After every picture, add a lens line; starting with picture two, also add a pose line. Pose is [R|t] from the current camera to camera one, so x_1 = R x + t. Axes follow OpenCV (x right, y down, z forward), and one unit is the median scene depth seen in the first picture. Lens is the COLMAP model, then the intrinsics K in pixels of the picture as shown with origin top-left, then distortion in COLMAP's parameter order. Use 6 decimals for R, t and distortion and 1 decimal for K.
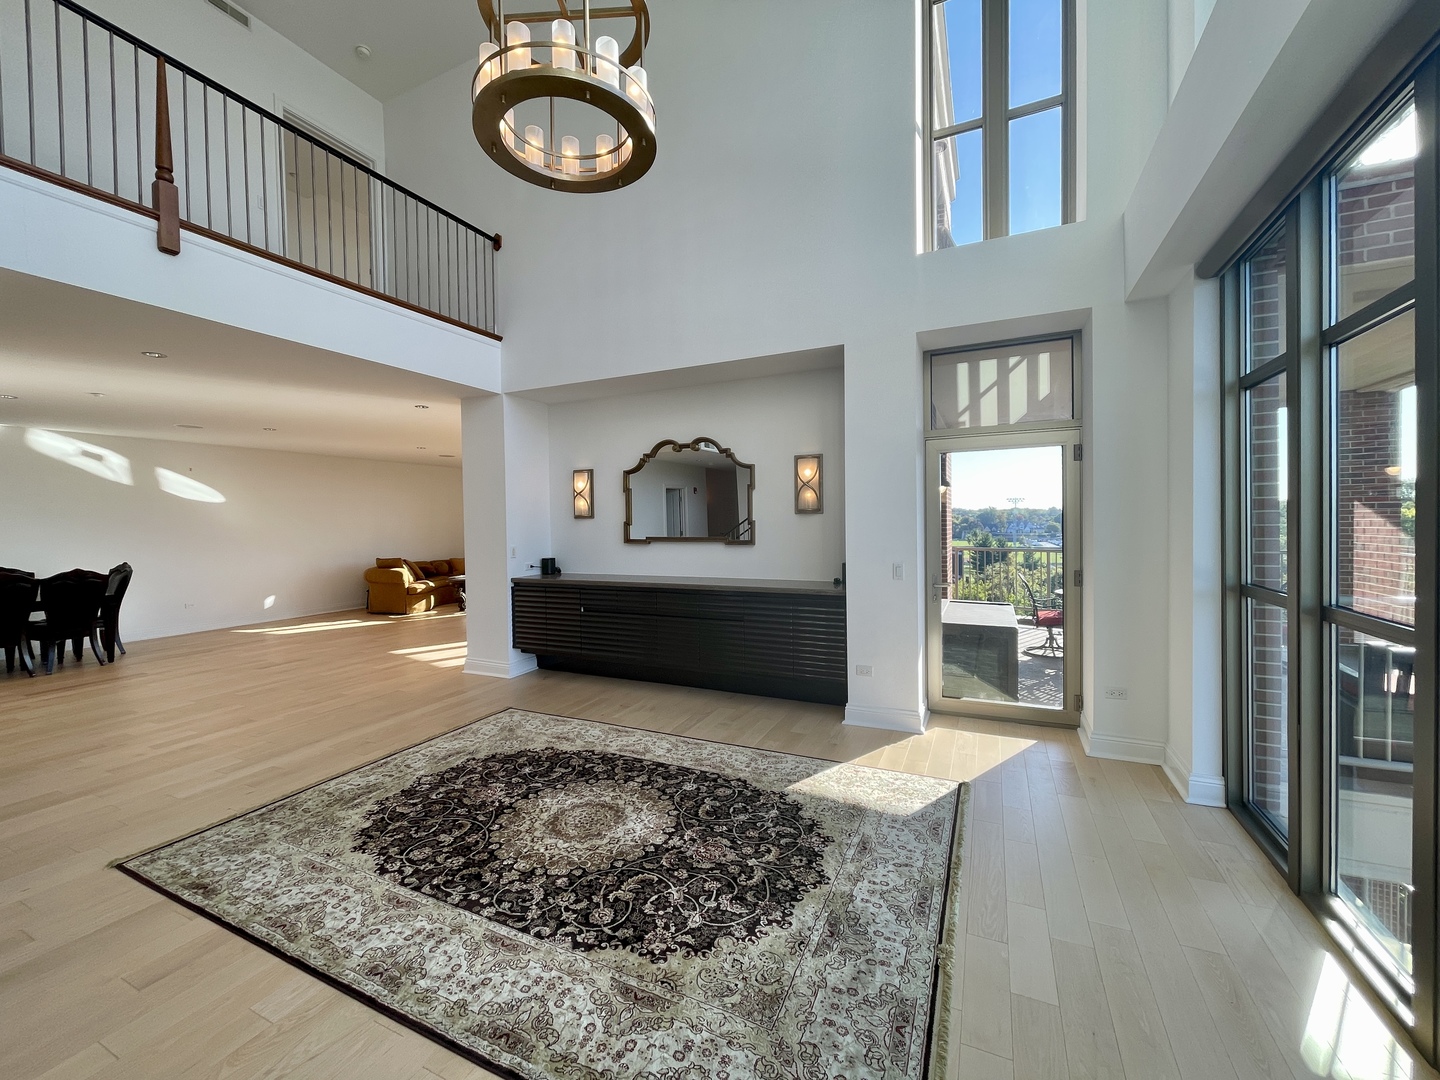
lens RADIAL K [[582.4, 0, 713.3], [0, 582.4, 537.2], [0, 0, 1]] dist [-0.001706, 0.000456]
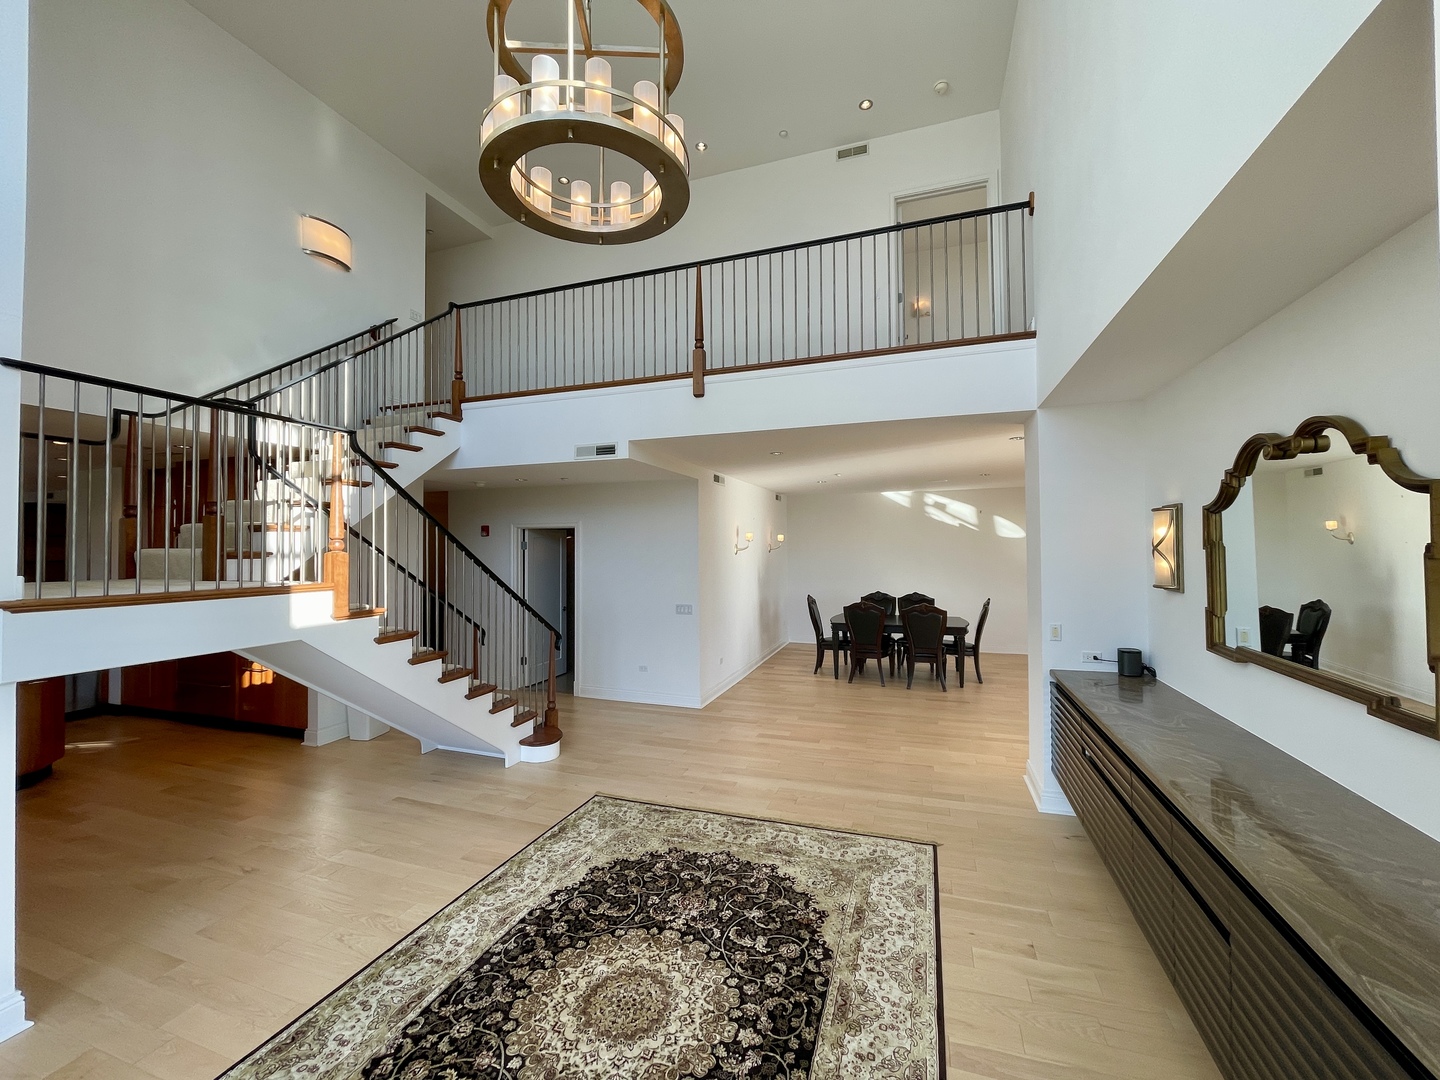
lens RADIAL K [[583.5, 0, 718.2], [0, 583.5, 535.3], [0, 0, 1]] dist [-0.027517, 0.019269]
pose [[0.105565, -0.004905, -0.994400, 0.523780], [-0.016891, 0.999835, -0.006725, -0.136803], [0.994269, 0.017506, 0.105464, 0.919722]]
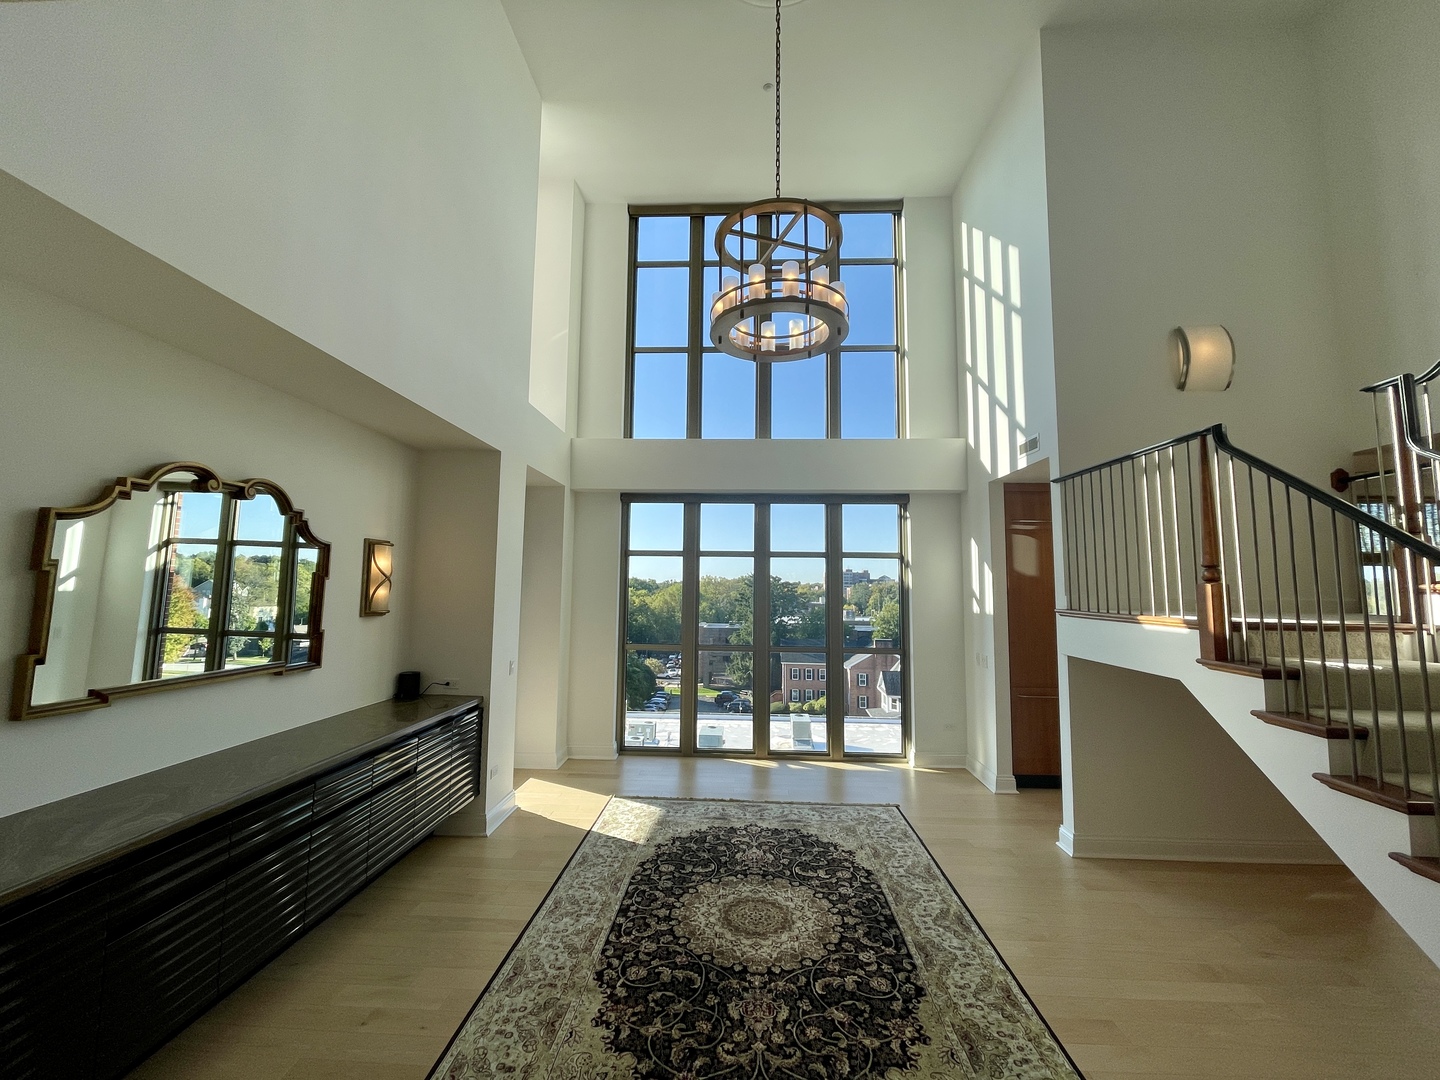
lens RADIAL K [[583.5, 0, 718.2], [0, 583.5, 535.3], [0, 0, 1]] dist [-0.027517, 0.019269]
pose [[-0.388326, 0.093071, 0.916810, -1.102454], [0.016392, 0.995427, -0.094109, -0.102589], [-0.921376, -0.021517, -0.388075, 1.332870]]
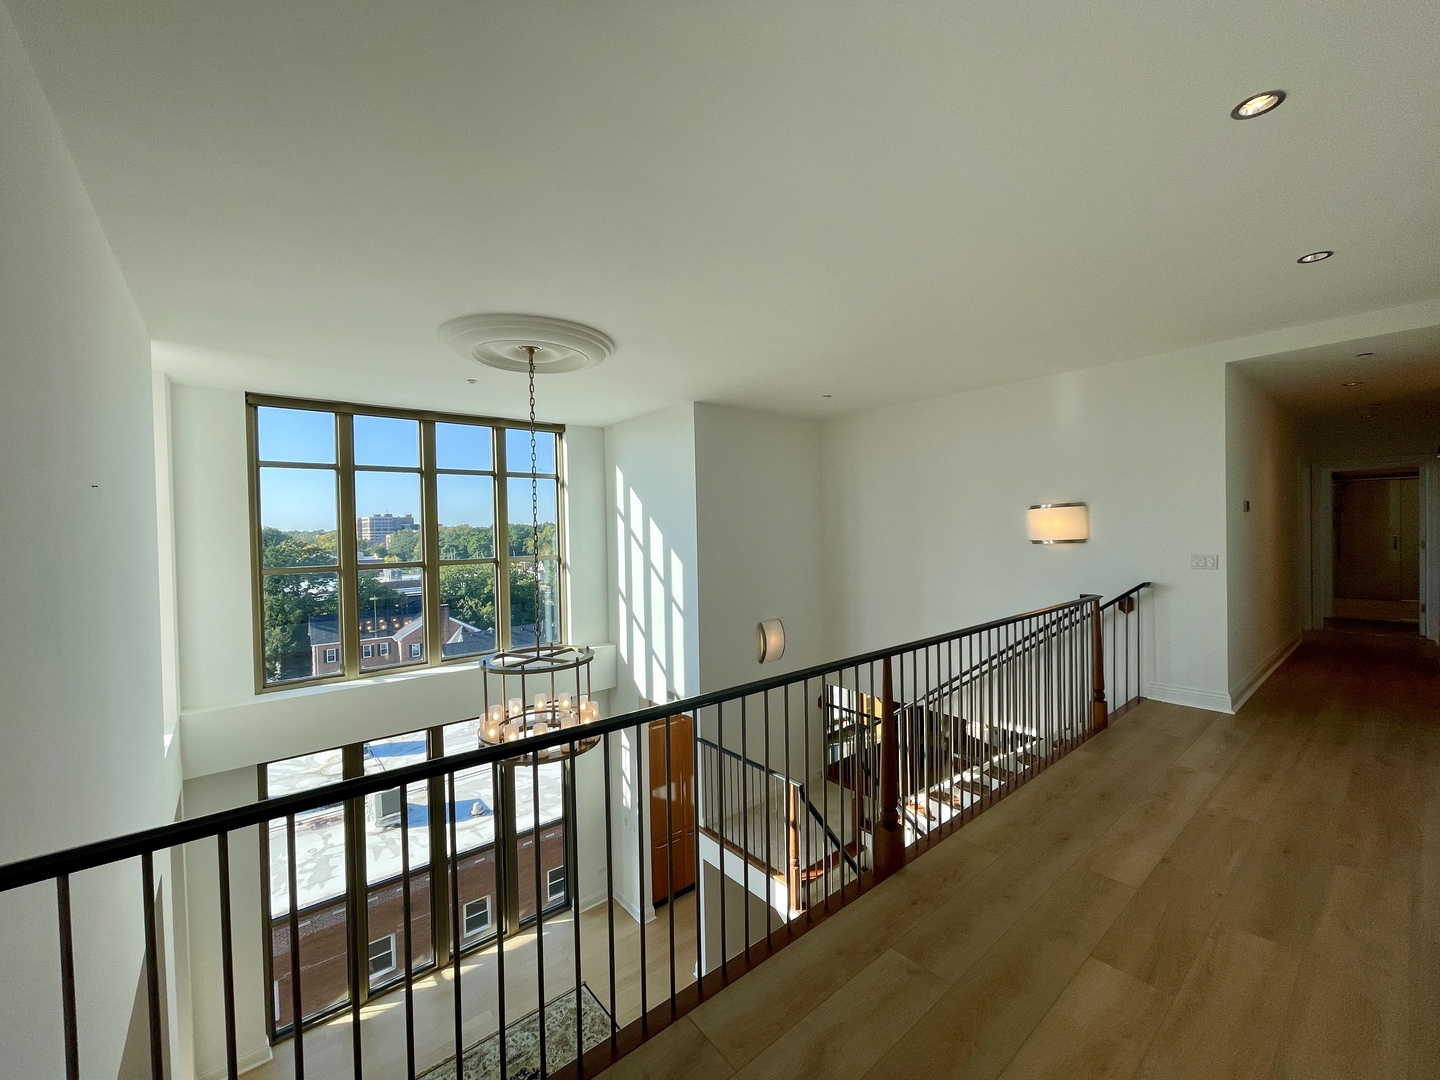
lens RADIAL K [[582.3, 0, 722.6], [0, 582.3, 535.3], [0, 0, 1]] dist [0.000382, 0.000233]
pose [[-0.909008, 0.026631, 0.415928, -1.099443], [0.043852, 0.998528, 0.031905, -1.033076], [-0.414466, 0.047241, -0.908838, 1.789872]]
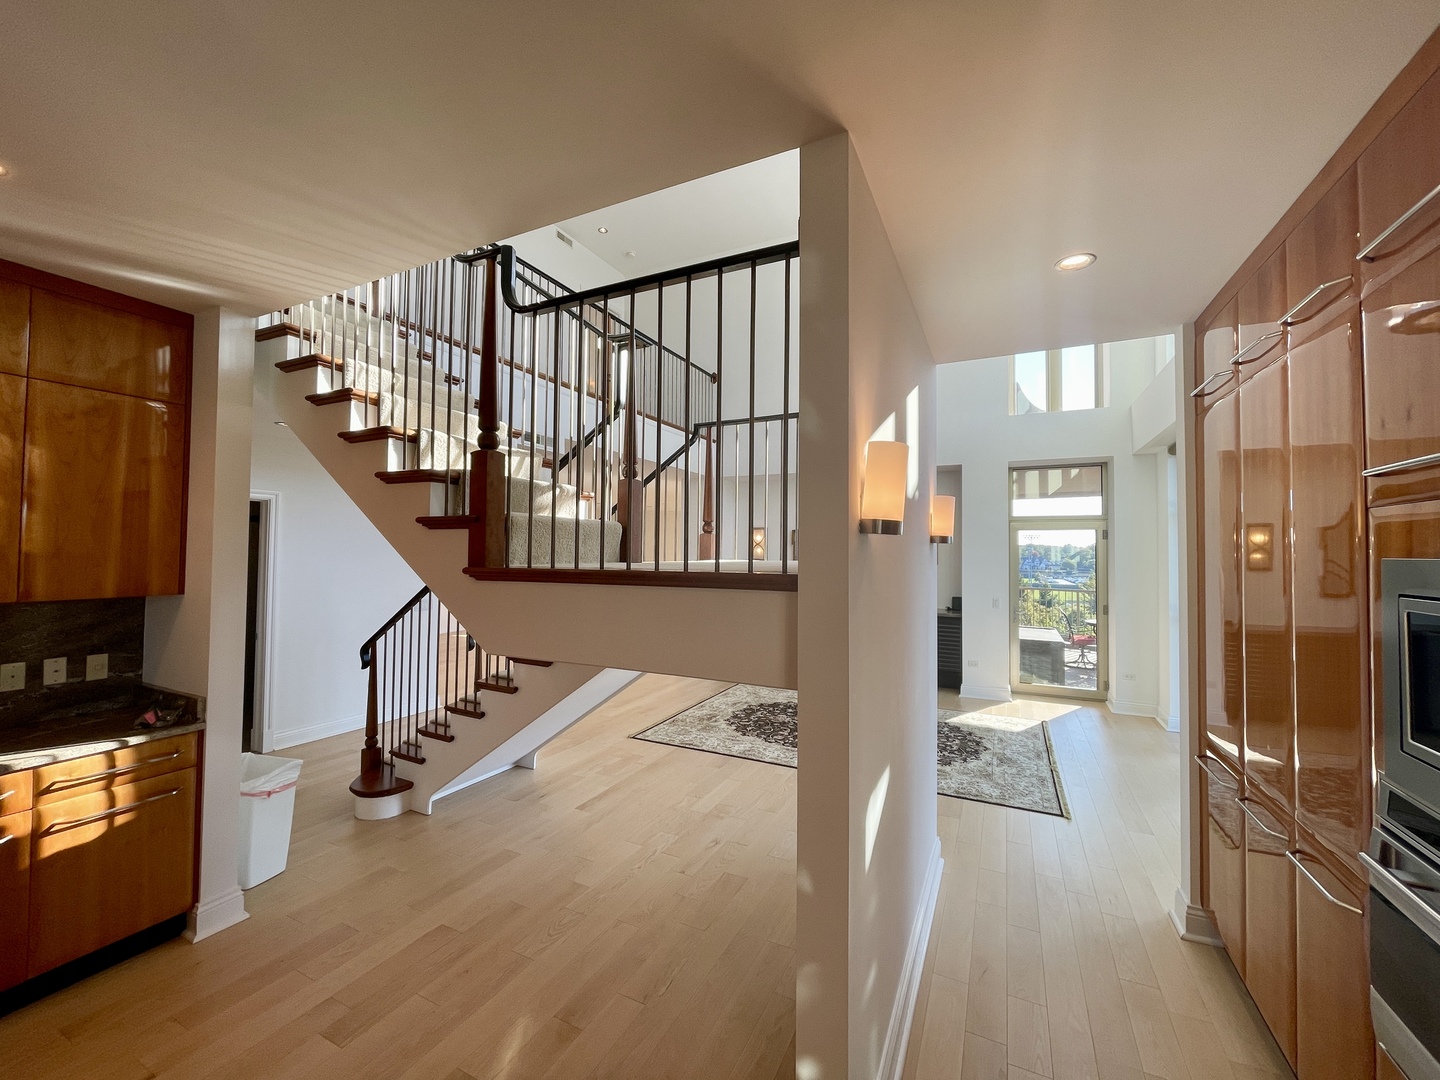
lens RADIAL K [[582.4, 0, 713.3], [0, 582.4, 537.2], [0, 0, 1]] dist [-0.001706, 0.000456]
pose [[0.999508, 0.025063, -0.018881, -0.571580], [-0.025943, 0.998515, -0.047899, -0.035215], [0.017652, 0.048365, 0.998674, -0.843968]]
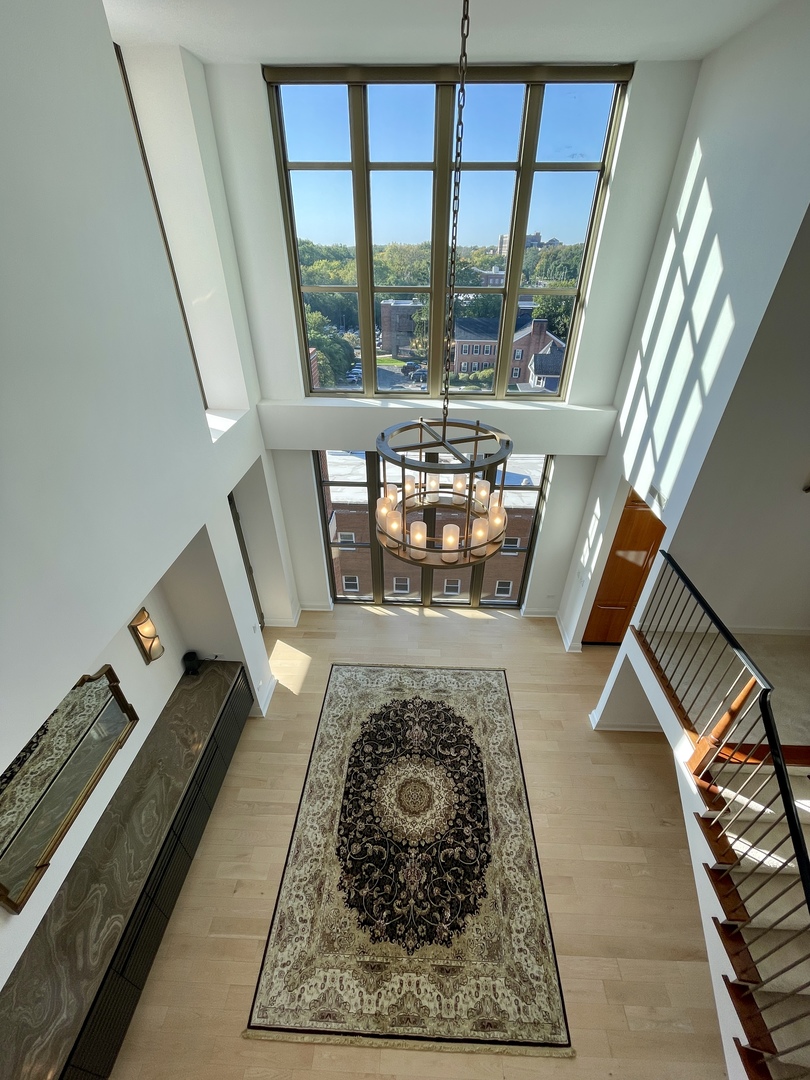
lens RADIAL K [[436.8, 0, 409.4], [0, 436.8, 539.5], [0, 0, 1]] dist [-0.001706, 0.000456]
pose [[-0.398725, -0.498080, 0.770023, -0.856614], [0.021936, 0.834235, 0.550973, -1.026531], [-0.916808, 0.236578, -0.321704, 1.164542]]
